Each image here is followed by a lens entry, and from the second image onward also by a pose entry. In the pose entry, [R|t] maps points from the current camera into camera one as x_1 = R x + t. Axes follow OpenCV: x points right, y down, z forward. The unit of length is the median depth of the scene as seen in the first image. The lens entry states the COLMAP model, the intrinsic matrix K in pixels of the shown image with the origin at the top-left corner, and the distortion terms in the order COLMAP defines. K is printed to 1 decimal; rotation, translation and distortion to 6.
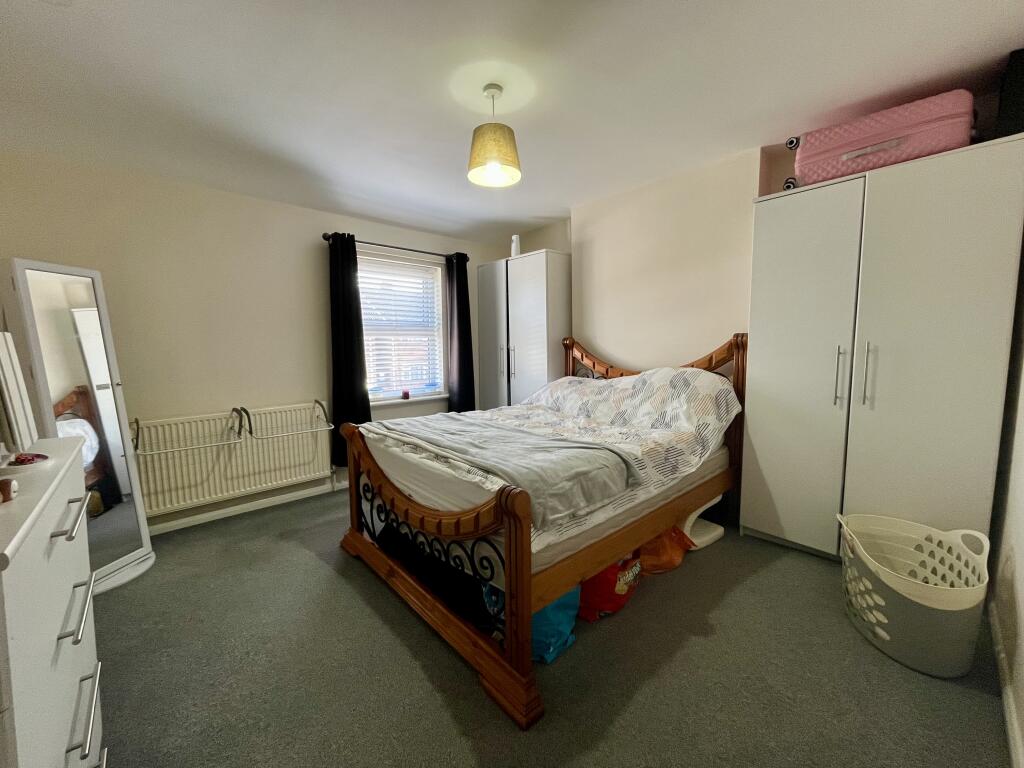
lens RADIAL K [[411.6, 0, 515.8], [0, 411.6, 387.7], [0, 0, 1]] dist [0.003350, -0.000204]
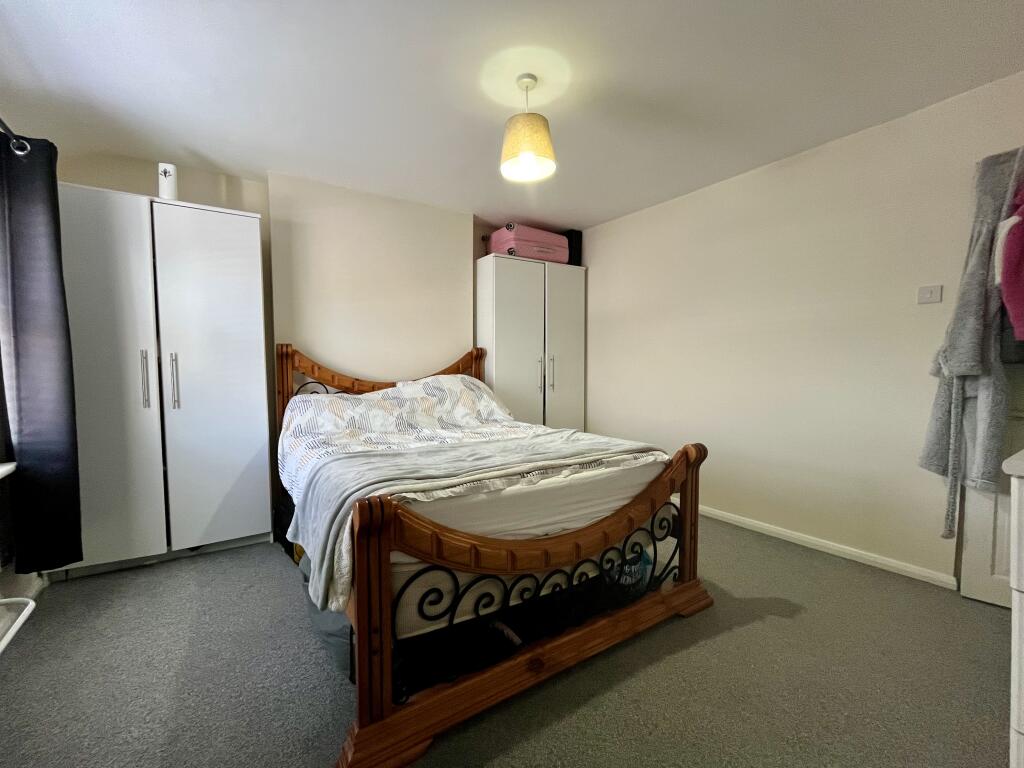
lens RADIAL K [[411.6, 0, 514.4], [0, 411.6, 381.5], [0, 0, 1]] dist [0.003350, -0.000204]
pose [[0.179727, -0.035742, 0.983067, -0.985176], [0.106174, 0.994207, 0.016736, -0.041024], [-0.977970, 0.101369, 0.182480, 0.867237]]
